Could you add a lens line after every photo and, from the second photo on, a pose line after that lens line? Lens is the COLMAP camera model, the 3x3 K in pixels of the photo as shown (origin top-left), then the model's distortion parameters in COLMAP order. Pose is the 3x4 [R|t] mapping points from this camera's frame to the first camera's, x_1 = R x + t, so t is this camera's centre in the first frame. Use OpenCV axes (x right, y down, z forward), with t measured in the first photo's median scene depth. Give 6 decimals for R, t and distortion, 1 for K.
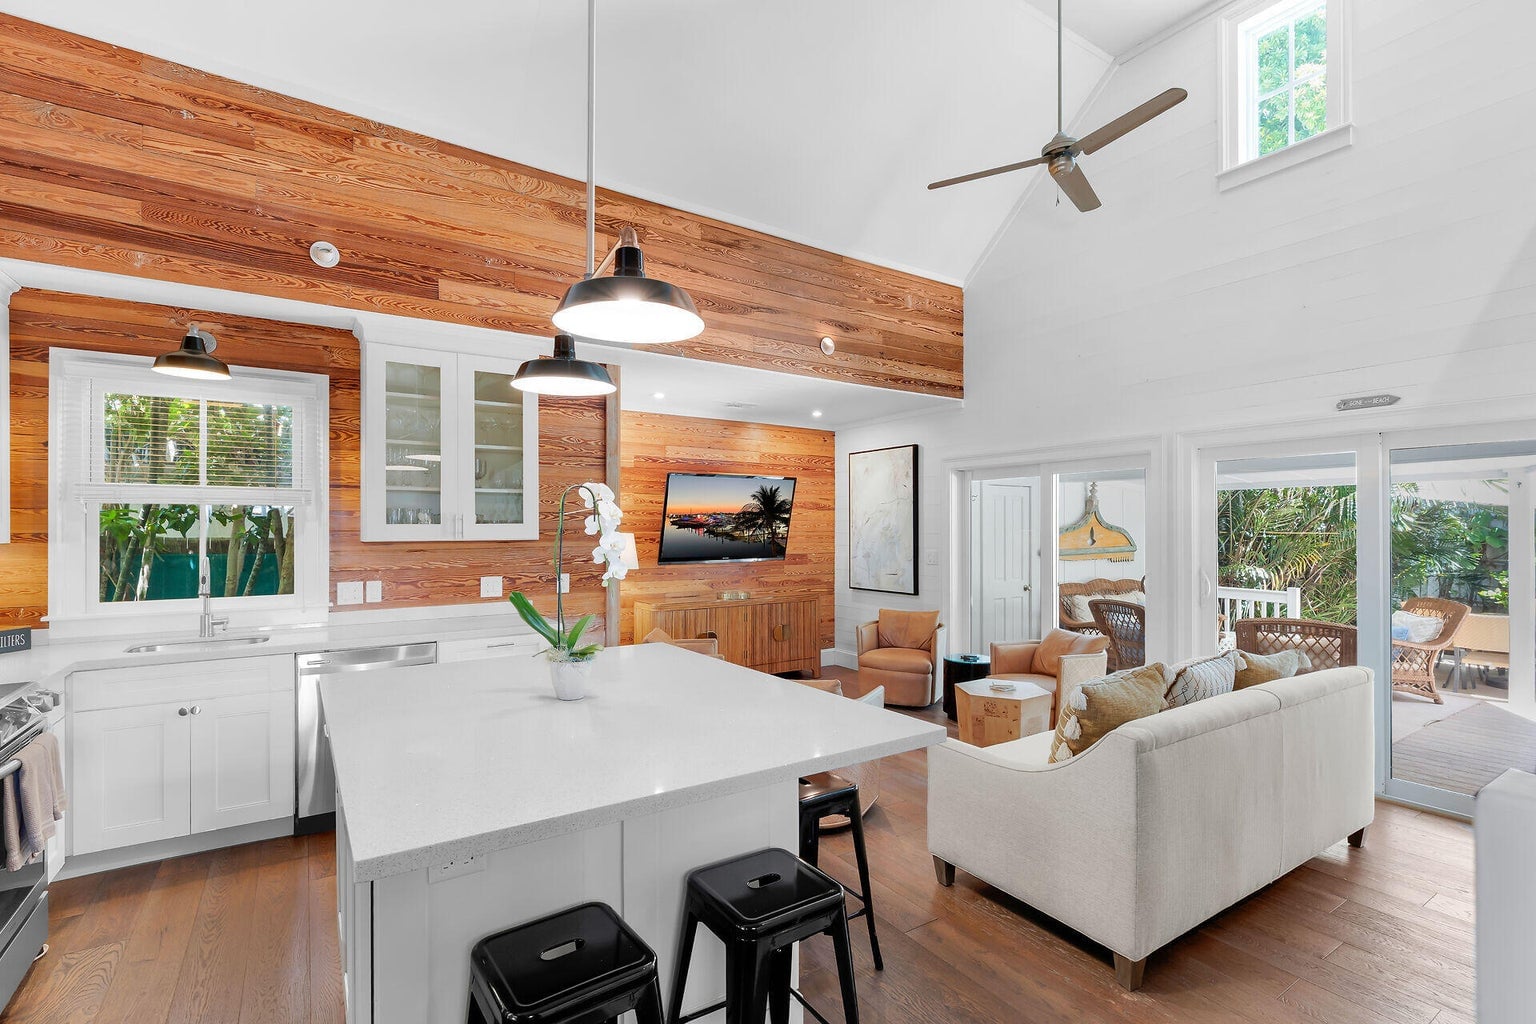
lens RADIAL K [[715.2, 0, 764.0], [0, 715.2, 525.1], [0, 0, 1]] dist [0.001296, 0.000331]
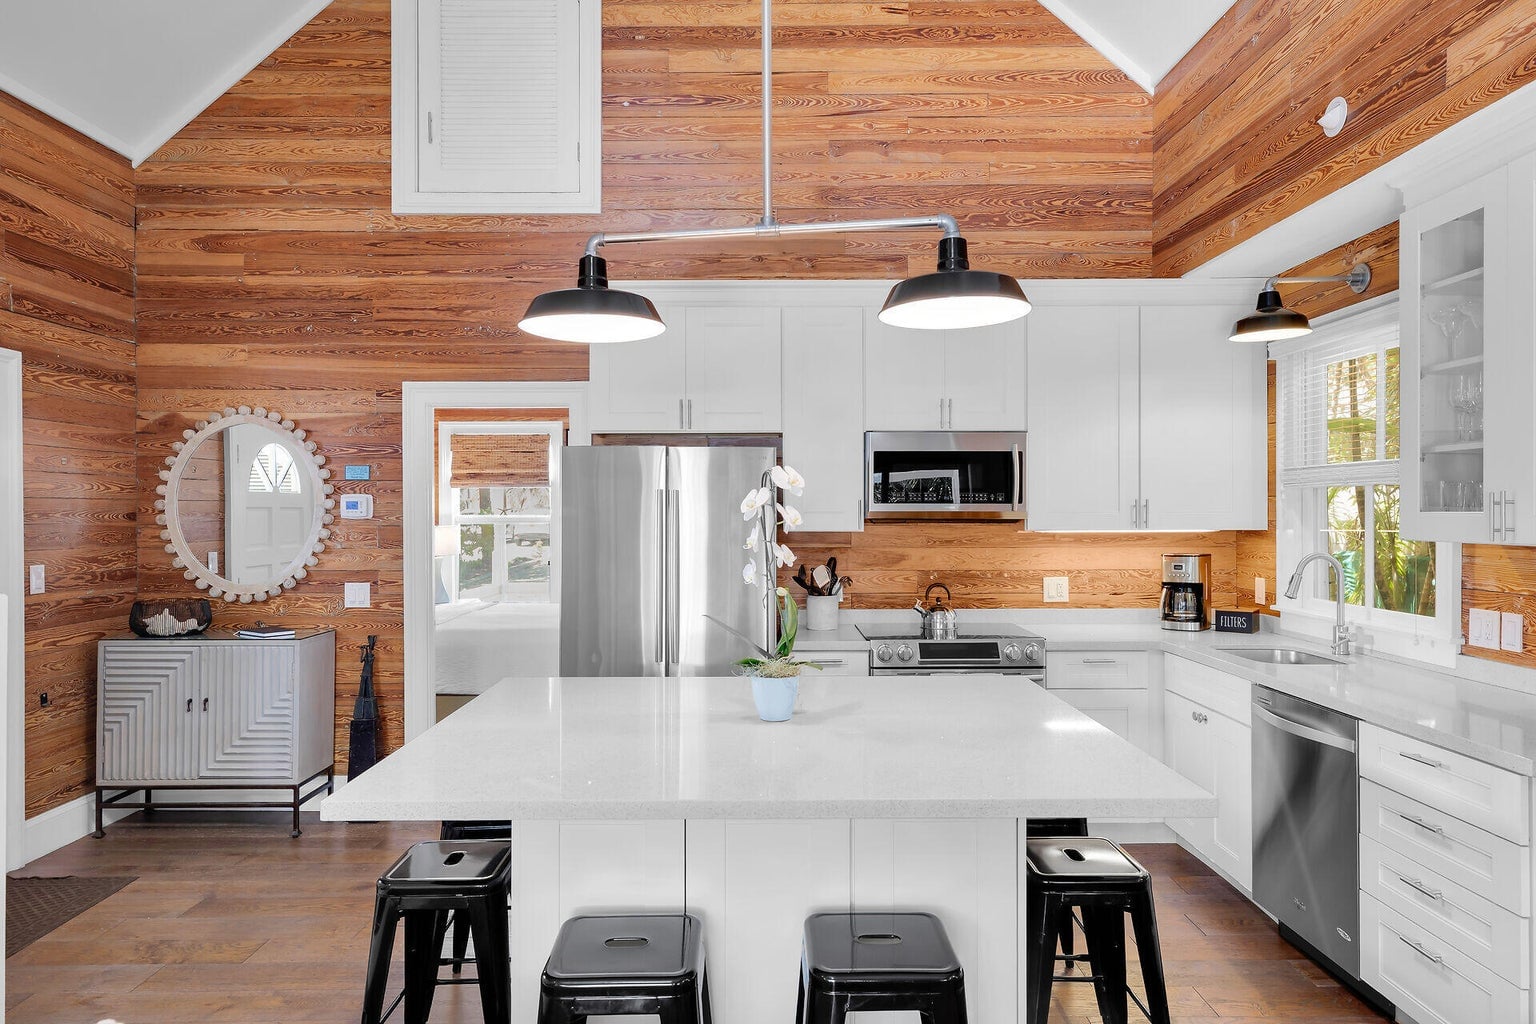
lens RADIAL K [[973.8, 0, 768.0], [0, 973.8, 512.0], [0, 0, 1]] dist [0.008024, 0.004797]
pose [[-0.549969, 0.003655, -0.835177, 0.466441], [0.006631, 0.999978, 0.000010, -0.004886], [0.835159, -0.005533, -0.549981, 1.062928]]
